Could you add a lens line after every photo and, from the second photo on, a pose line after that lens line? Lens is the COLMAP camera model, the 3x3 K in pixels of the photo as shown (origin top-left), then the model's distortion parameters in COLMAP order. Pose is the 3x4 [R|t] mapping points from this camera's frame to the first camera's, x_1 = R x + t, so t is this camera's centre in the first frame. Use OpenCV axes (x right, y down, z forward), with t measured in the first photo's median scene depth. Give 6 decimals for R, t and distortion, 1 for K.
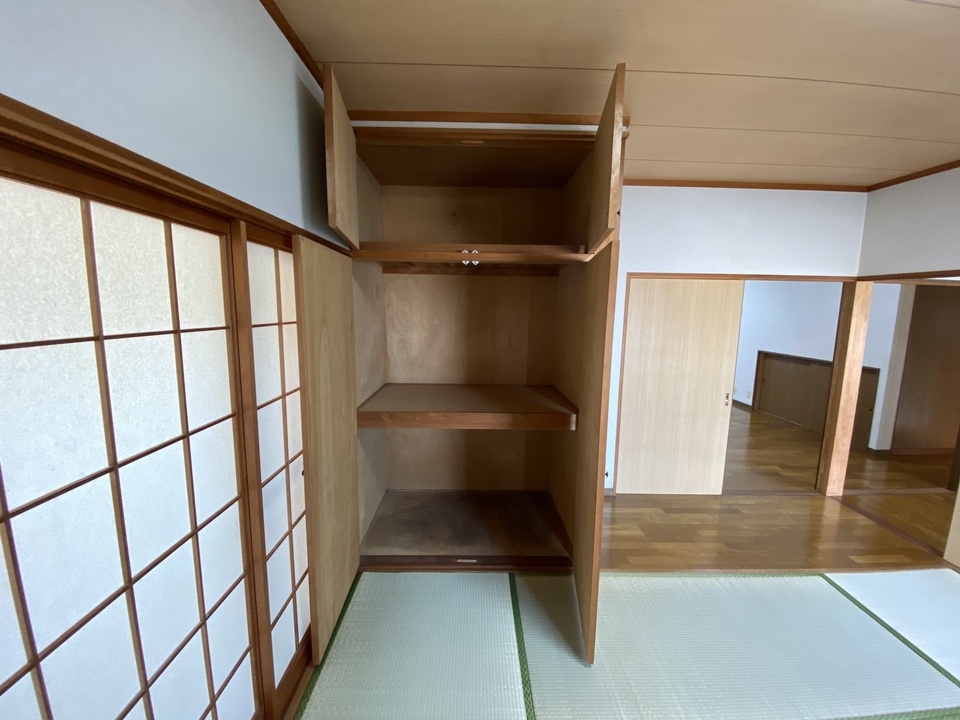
lens RADIAL K [[397.3, 0, 482.1], [0, 397.3, 352.6], [0, 0, 1]] dist [-0.005508, -0.000734]
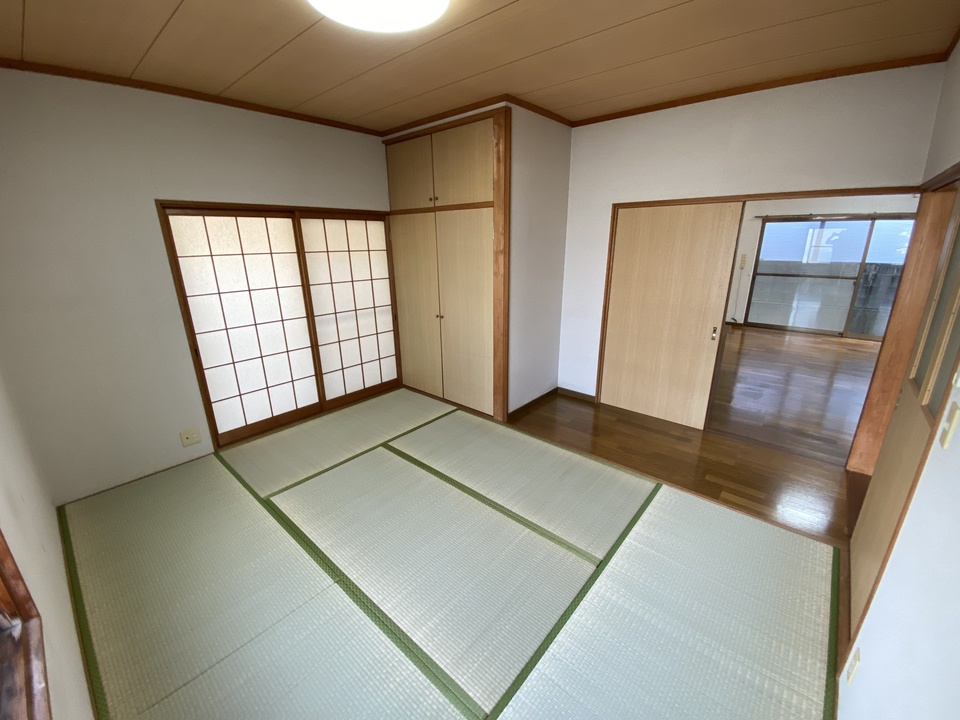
lens RADIAL K [[389.4, 0, 478.0], [0, 389.4, 361.9], [0, 0, 1]] dist [0.026618, -0.023102]
pose [[0.733812, 0.175785, -0.656216, 0.828447], [-0.052085, 0.977658, 0.203648, 0.021755], [0.677352, -0.115261, 0.726573, -0.080469]]
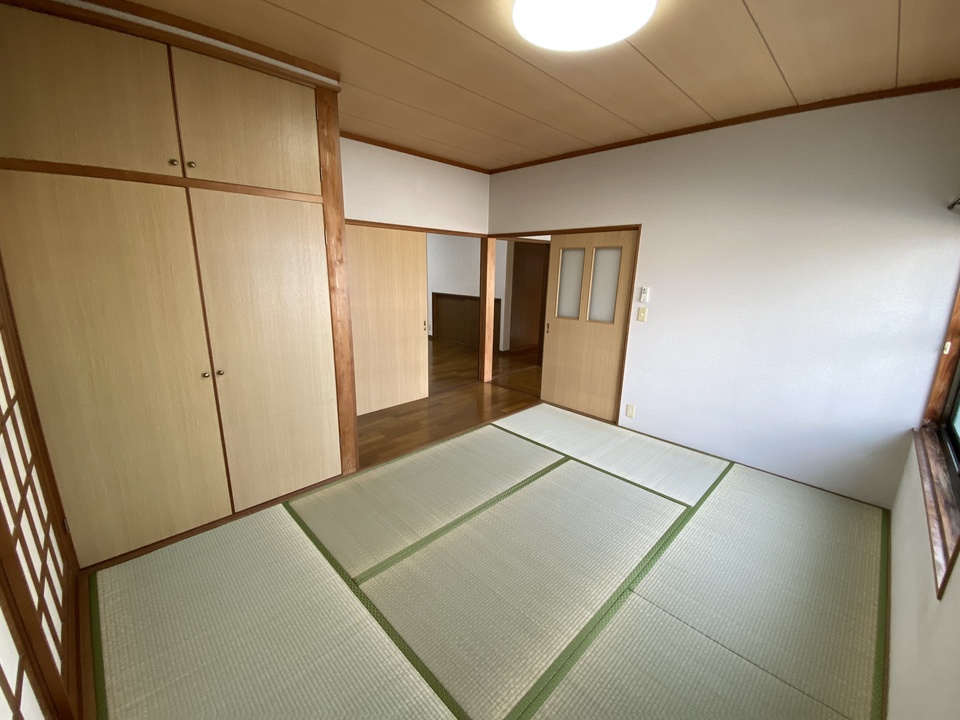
lens RADIAL K [[389.4, 0, 478.0], [0, 389.4, 361.9], [0, 0, 1]] dist [0.026618, -0.023102]
pose [[0.727838, -0.166619, 0.665200, -0.136539], [0.074278, 0.983481, 0.165070, 0.035613], [-0.681715, -0.070734, 0.728191, -0.074975]]
